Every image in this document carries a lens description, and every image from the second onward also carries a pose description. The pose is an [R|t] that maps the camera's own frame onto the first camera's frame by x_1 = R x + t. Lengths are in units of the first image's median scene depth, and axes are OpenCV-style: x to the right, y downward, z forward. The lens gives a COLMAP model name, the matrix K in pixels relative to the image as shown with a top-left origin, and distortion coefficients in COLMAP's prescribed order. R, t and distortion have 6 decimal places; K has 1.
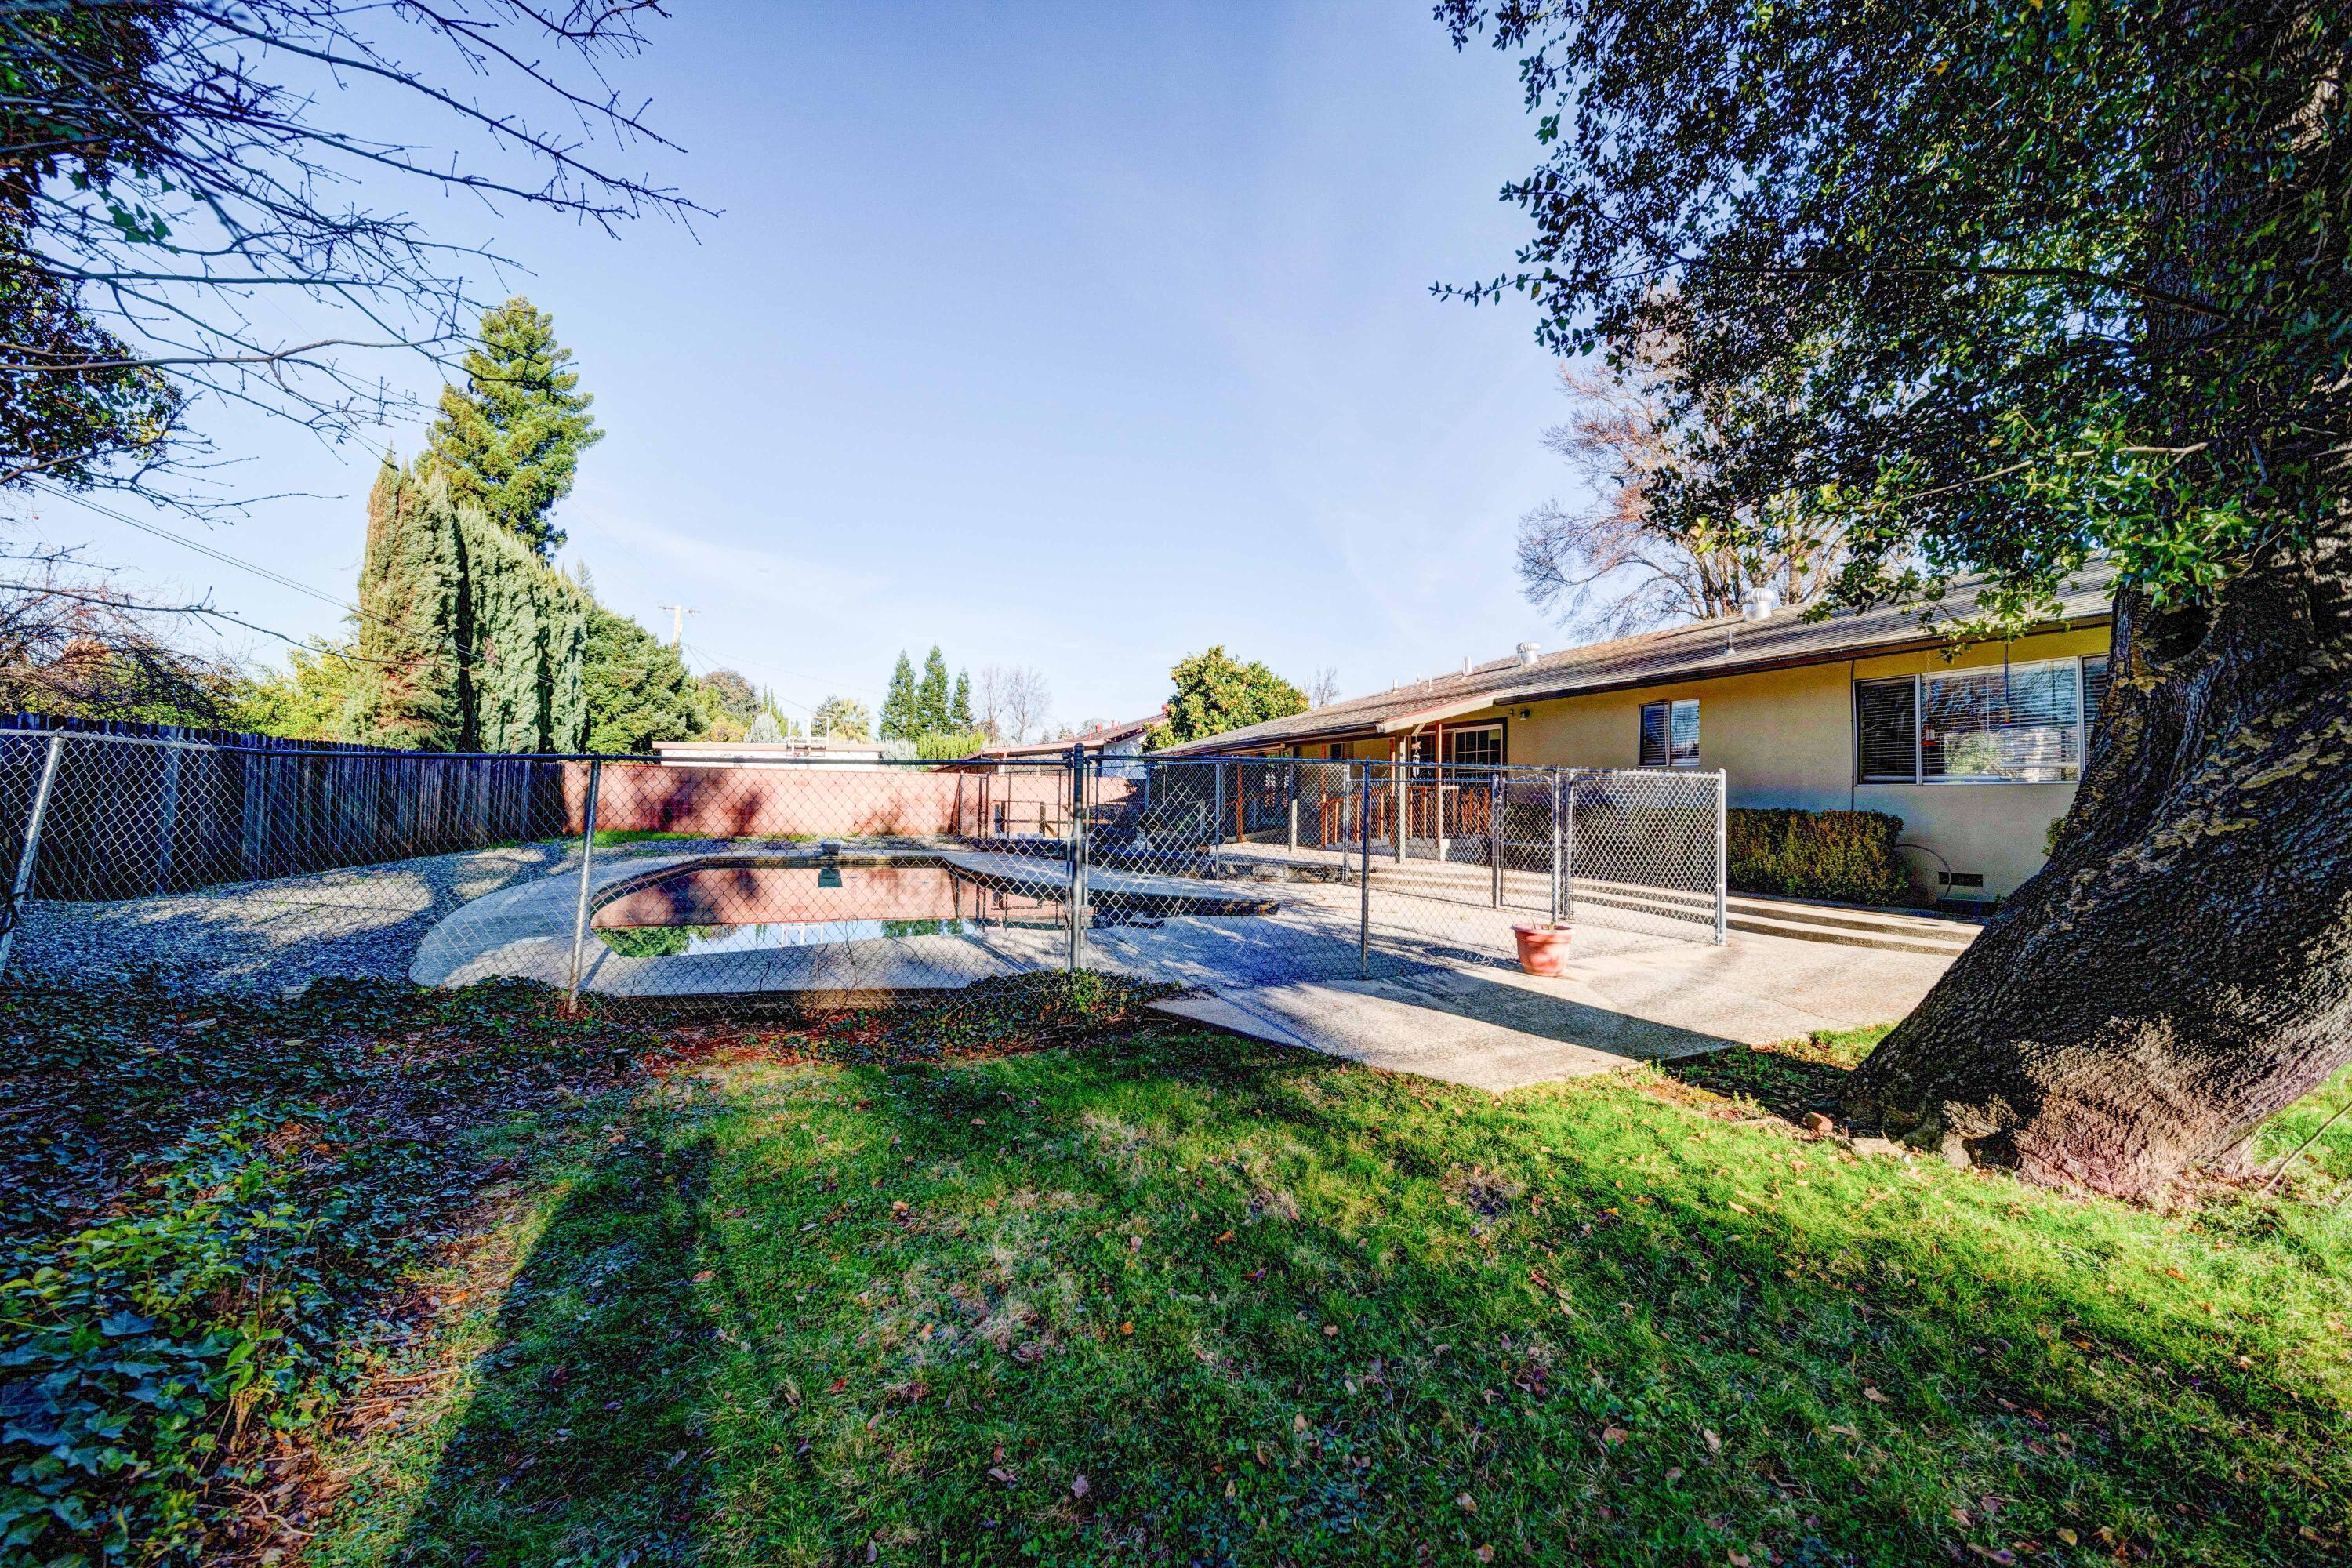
lens RADIAL K [[833.3, 0, 1164.0], [0, 833.3, 777.2], [0, 0, 1]] dist [0.000536, -0.001300]
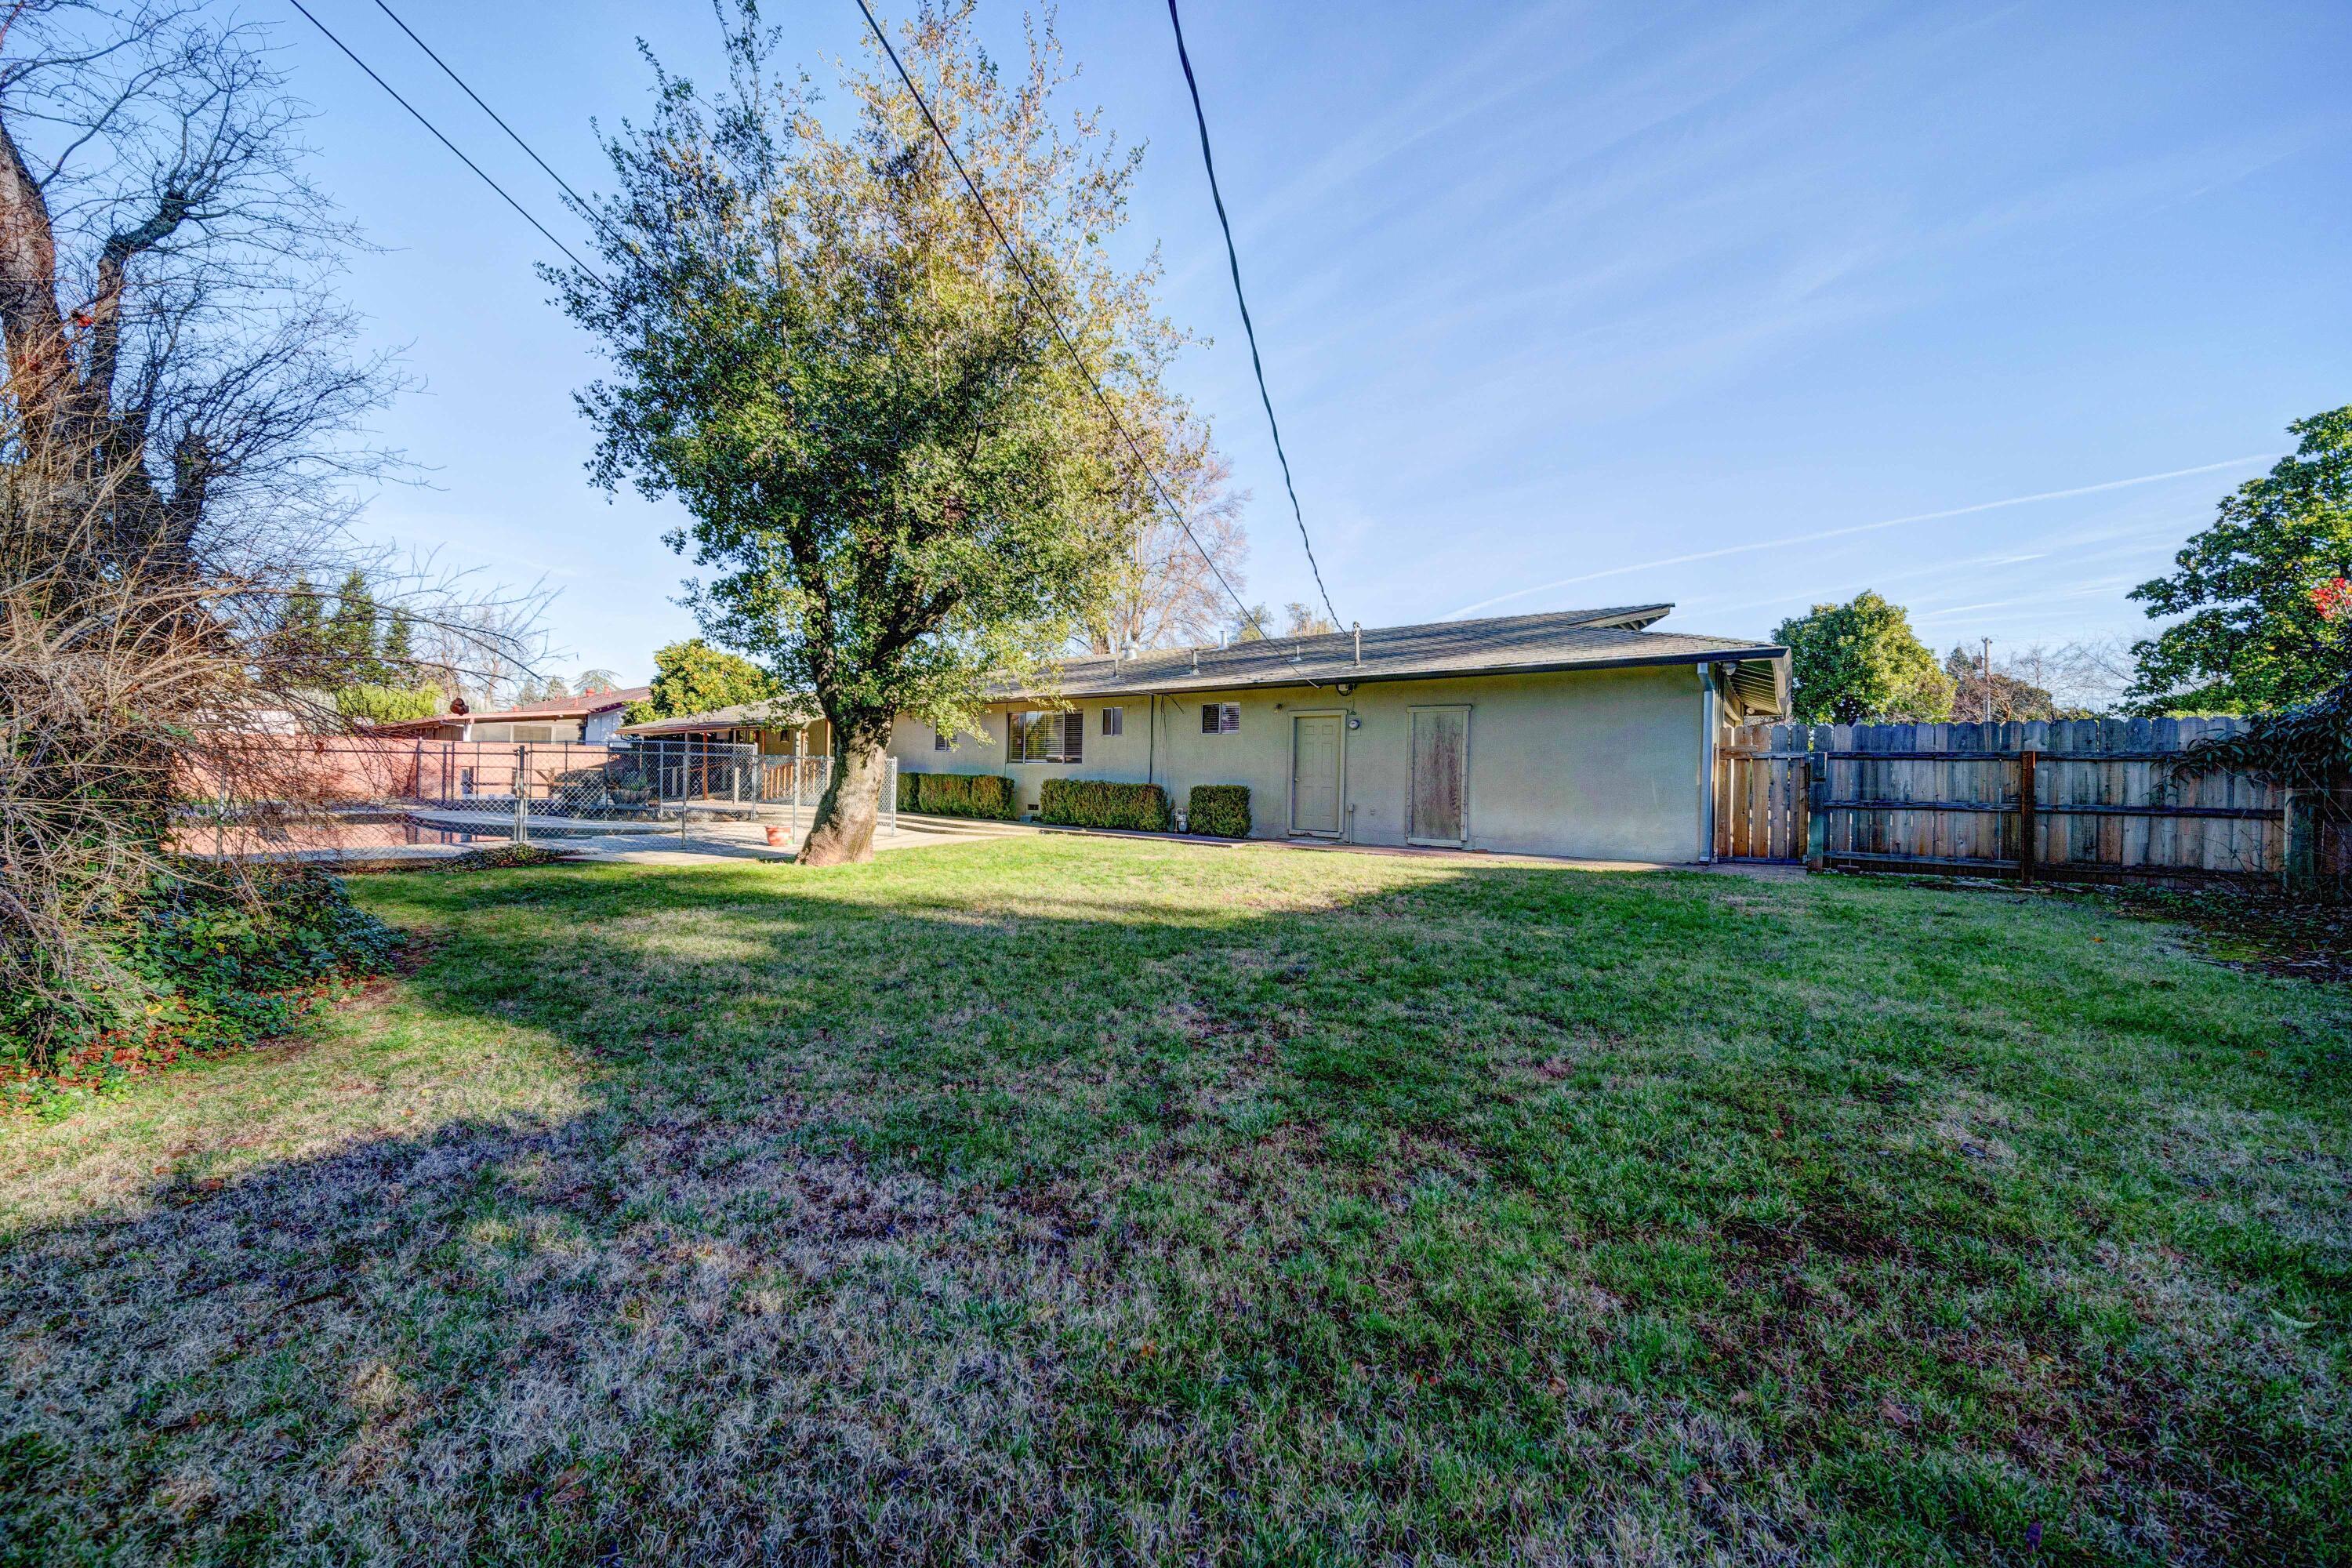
lens RADIAL K [[833.3, 0, 1164.0], [0, 833.3, 777.2], [0, 0, 1]] dist [0.000536, -0.001300]
pose [[0.873331, 0.004210, 0.487109, 0.081348], [-0.023428, 0.999169, 0.033368, -0.016851], [-0.486563, -0.040553, 0.872704, -0.463347]]
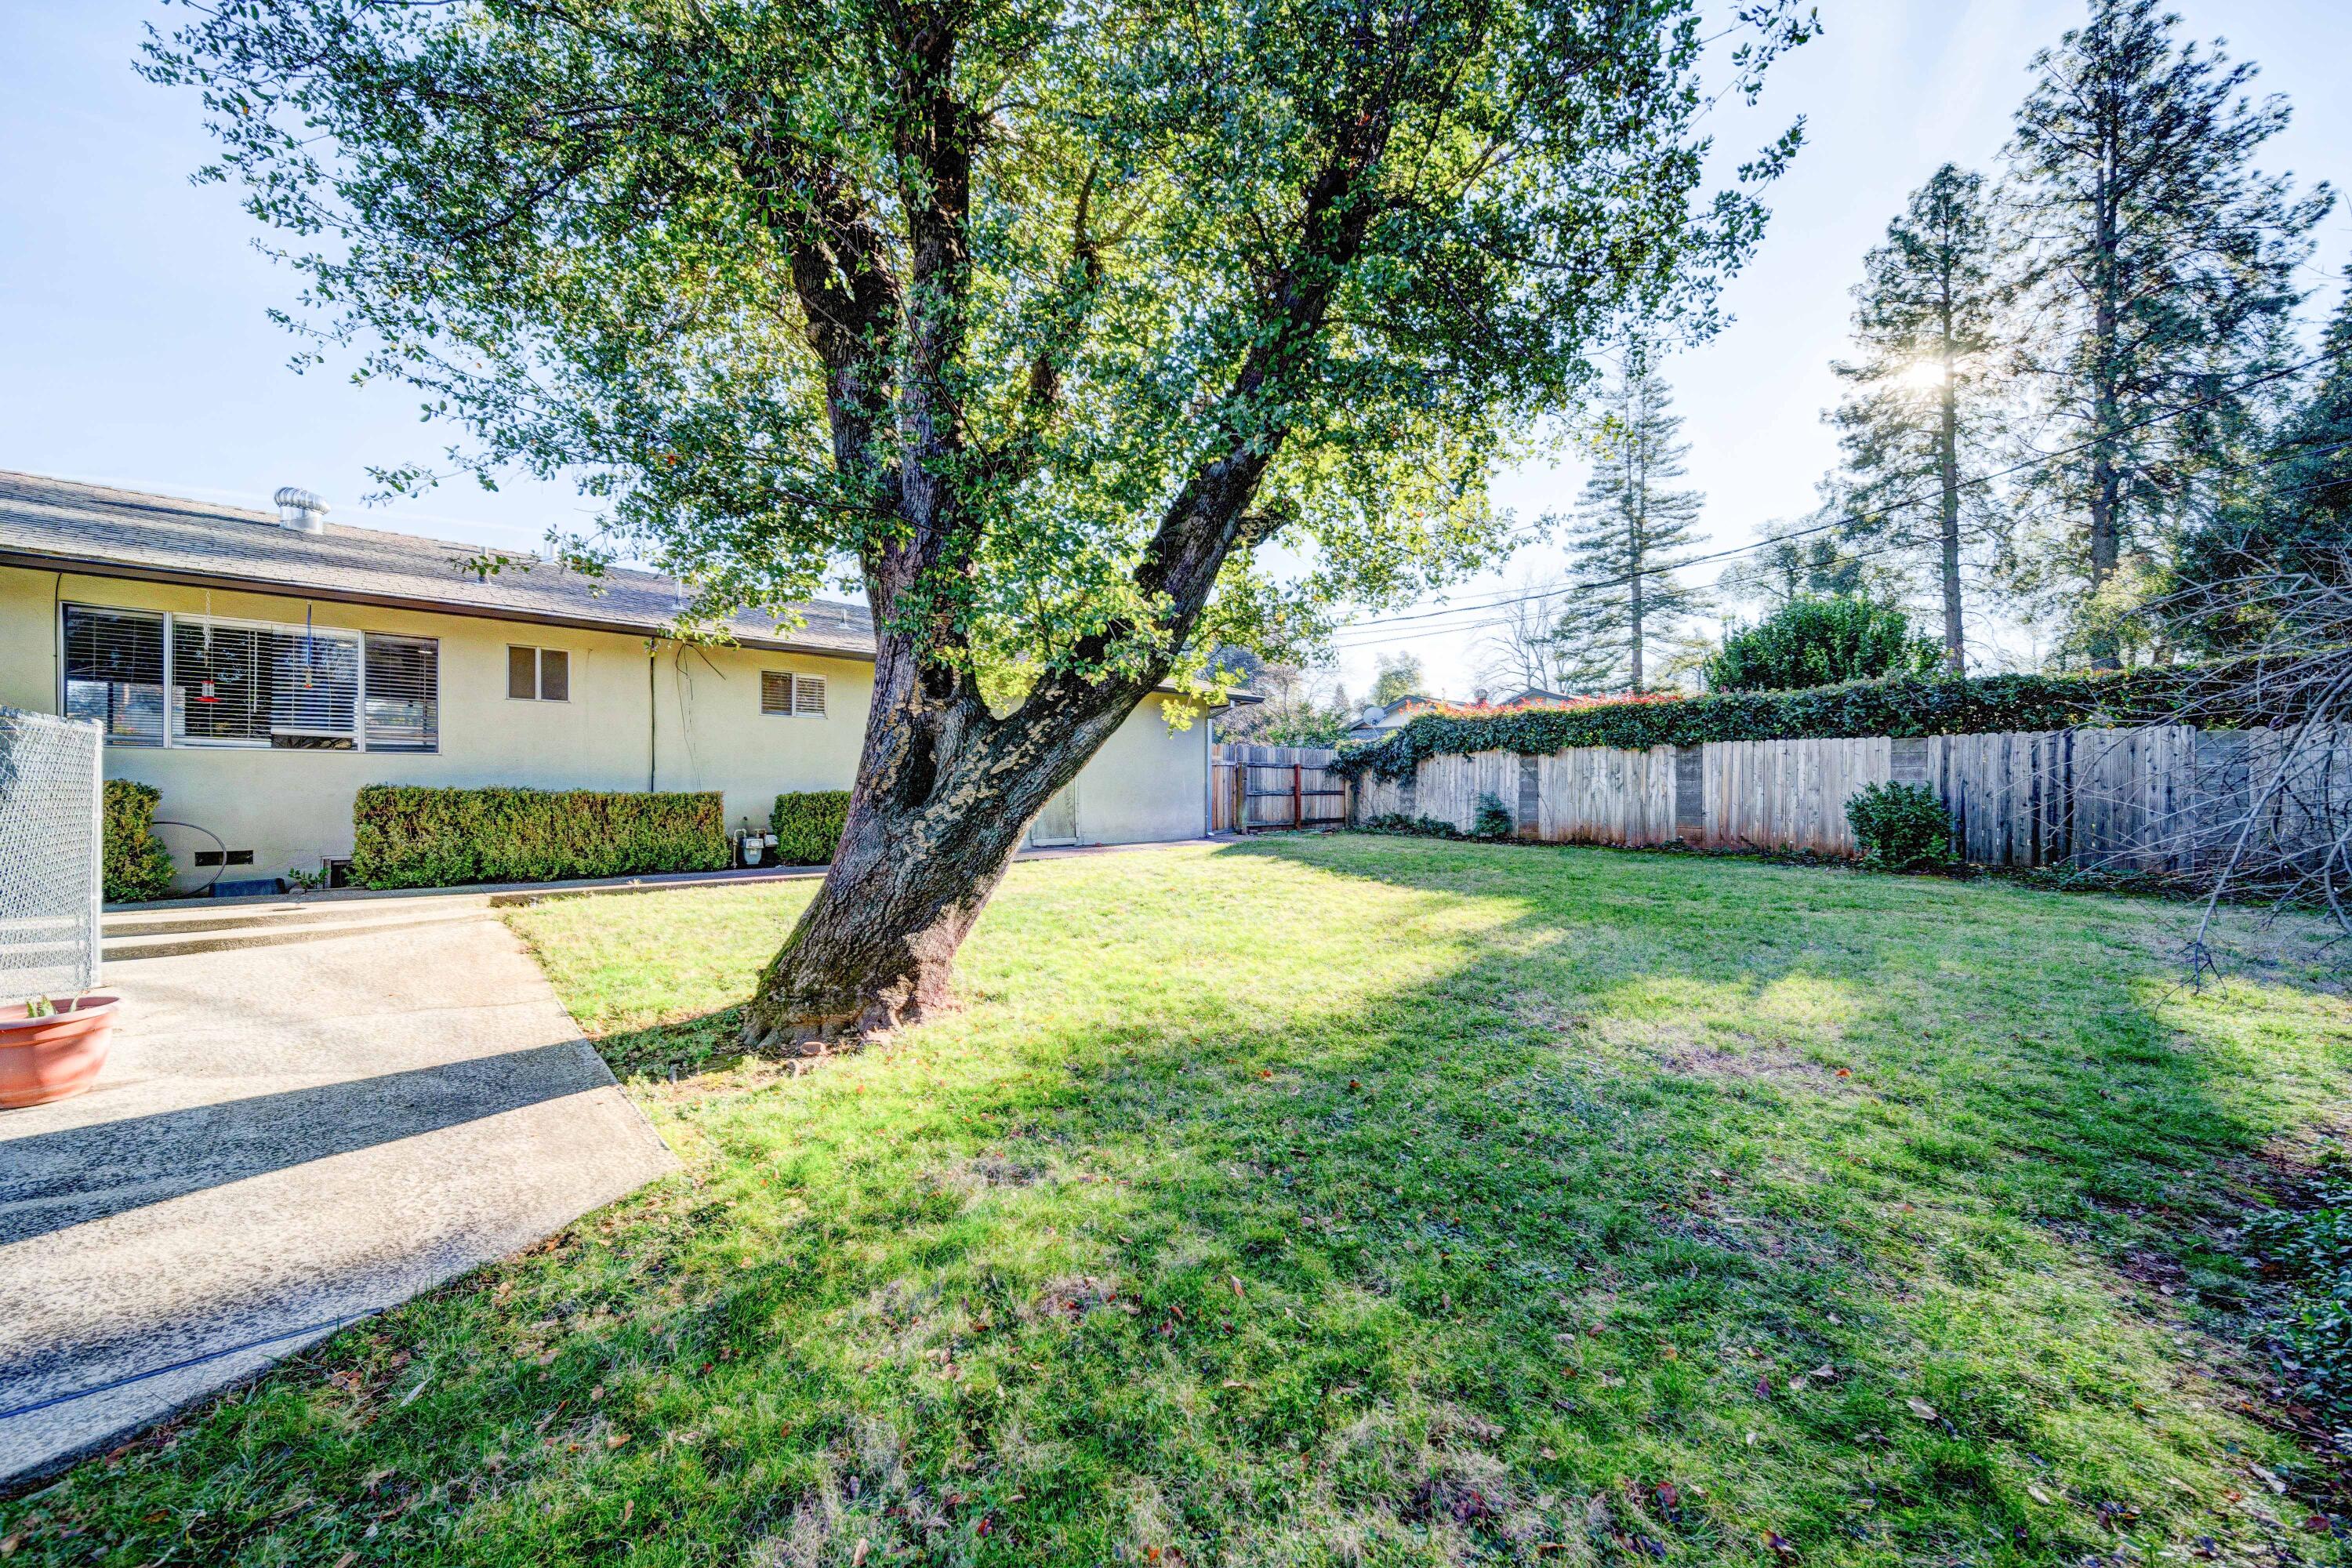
lens RADIAL K [[833.3, 0, 1164.0], [0, 833.3, 777.2], [0, 0, 1]] dist [0.000536, -0.001300]
pose [[-0.346017, -0.003253, 0.938223, -0.085310], [-0.040202, 0.999127, -0.011362, 0.003663], [-0.937367, -0.041650, -0.345845, 0.162808]]
